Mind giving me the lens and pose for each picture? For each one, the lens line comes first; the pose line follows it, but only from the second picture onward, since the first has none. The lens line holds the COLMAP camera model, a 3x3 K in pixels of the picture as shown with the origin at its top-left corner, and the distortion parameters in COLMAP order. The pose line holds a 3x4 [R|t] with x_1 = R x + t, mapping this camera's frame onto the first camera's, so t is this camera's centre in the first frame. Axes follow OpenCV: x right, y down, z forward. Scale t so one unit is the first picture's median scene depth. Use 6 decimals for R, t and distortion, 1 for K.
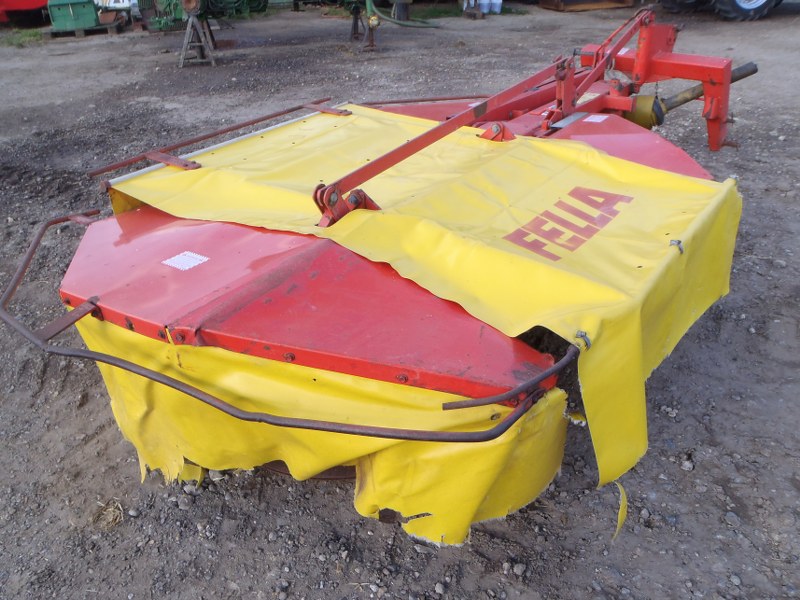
lens RADIAL K [[648.7, 0, 400.0], [0, 648.7, 299.0], [0, 0, 1]] dist [-0.017146, -0.001735]
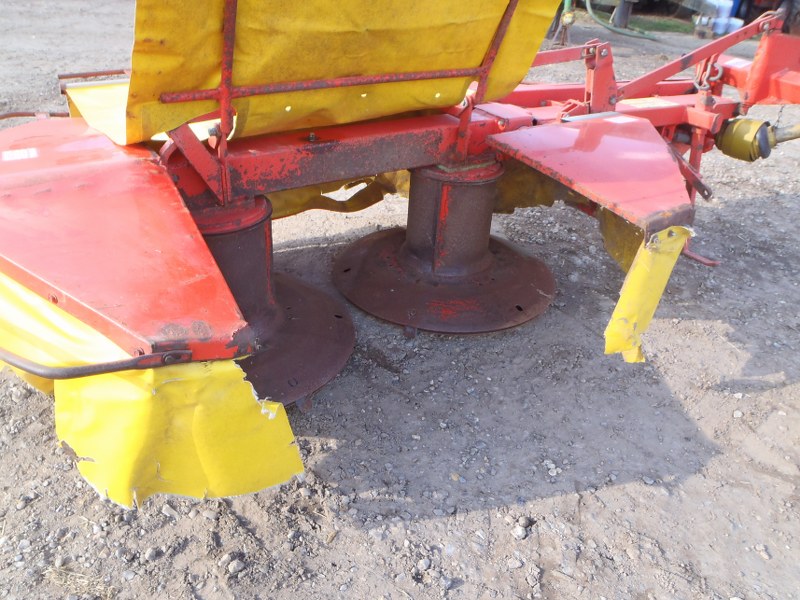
lens RADIAL K [[648.7, 0, 399.8], [0, 648.7, 301.0], [0, 0, 1]] dist [-0.017146, -0.001735]
pose [[0.931108, 0.247646, -0.267784, 0.471137], [-0.246556, 0.968373, 0.038253, -0.018266], [0.268788, 0.030406, 0.962719, 0.176333]]
